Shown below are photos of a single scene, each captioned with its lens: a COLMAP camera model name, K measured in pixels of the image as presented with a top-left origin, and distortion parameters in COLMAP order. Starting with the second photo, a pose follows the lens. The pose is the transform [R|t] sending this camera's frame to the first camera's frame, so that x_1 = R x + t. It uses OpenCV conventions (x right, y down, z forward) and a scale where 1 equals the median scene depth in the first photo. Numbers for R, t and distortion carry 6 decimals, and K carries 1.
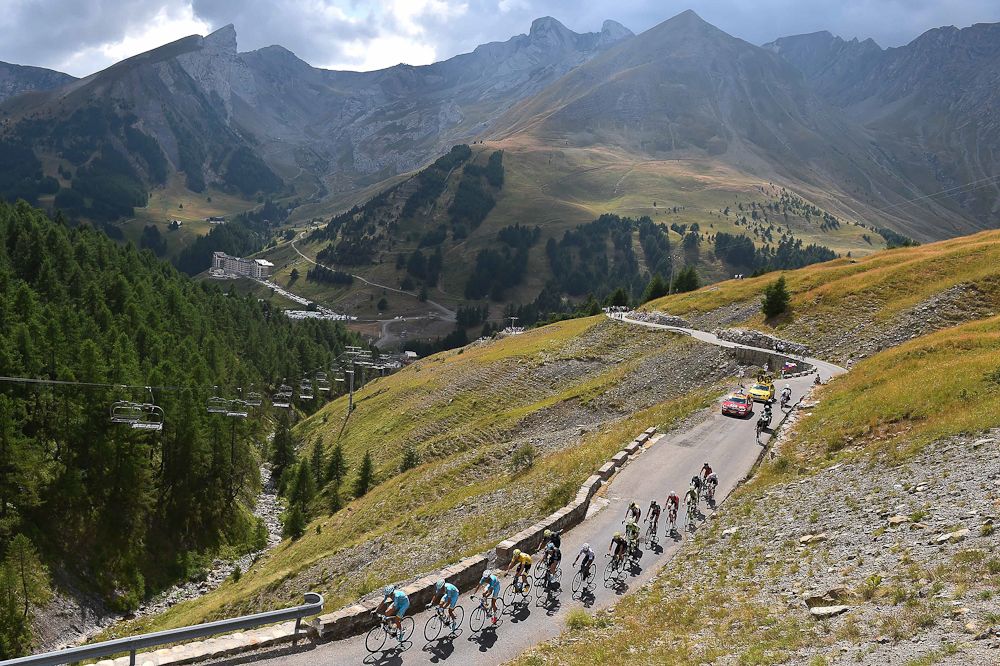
lens RADIAL K [[750.7, 0, 446.3], [0, 750.7, 361.0], [0, 0, 1]] dist [-0.040348, -0.008730]
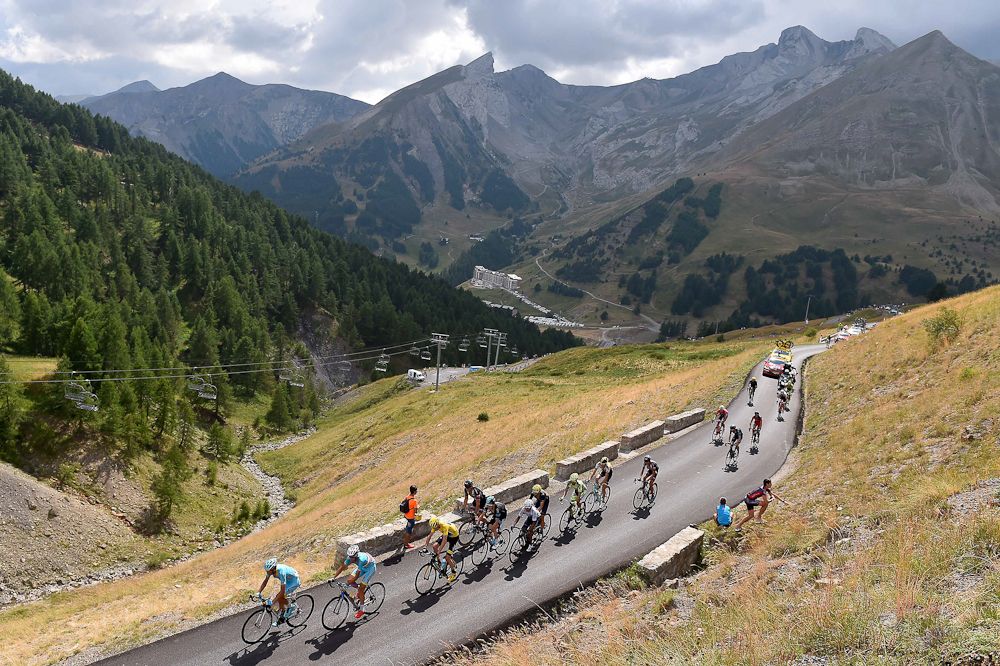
lens RADIAL K [[750.7, 0, 446.3], [0, 750.7, 361.0], [0, 0, 1]] dist [-0.040348, -0.008730]
pose [[0.951928, 0.062348, -0.299908, 0.028644], [-0.061611, 0.998029, 0.011923, 0.002560], [0.300060, 0.007128, 0.953894, -0.189219]]
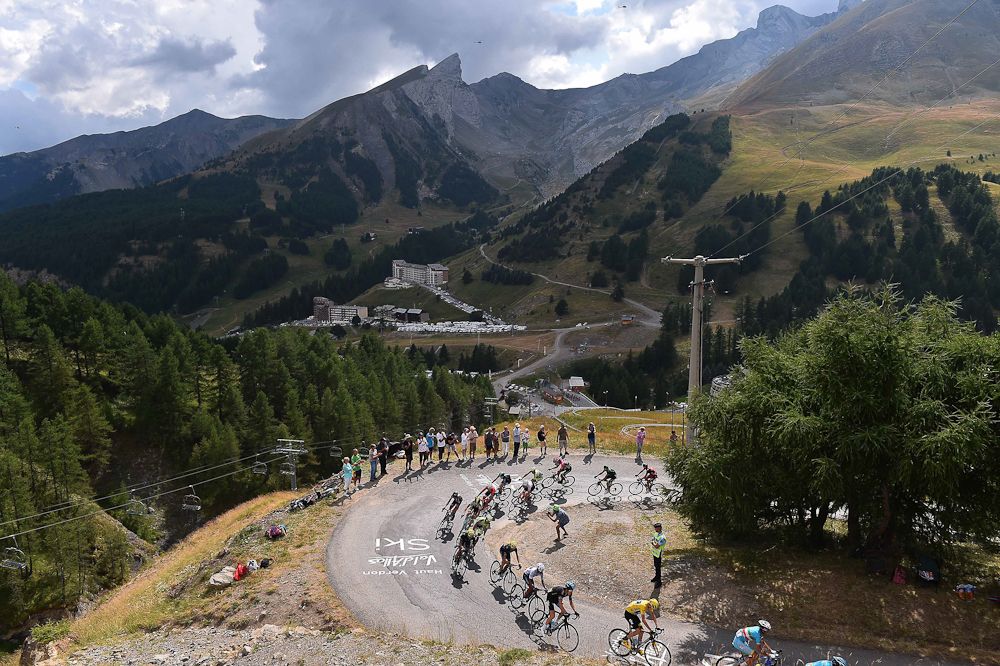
lens RADIAL K [[697.5, 0, 500.0], [0, 697.5, 333.0], [0, 0, 1]] dist [-0.045559, -0.001465]
pose [[0.964268, -0.040135, -0.261870, 0.019819], [0.026229, 0.998065, -0.056385, -0.008472], [0.263626, 0.047501, 0.963455, 0.199278]]
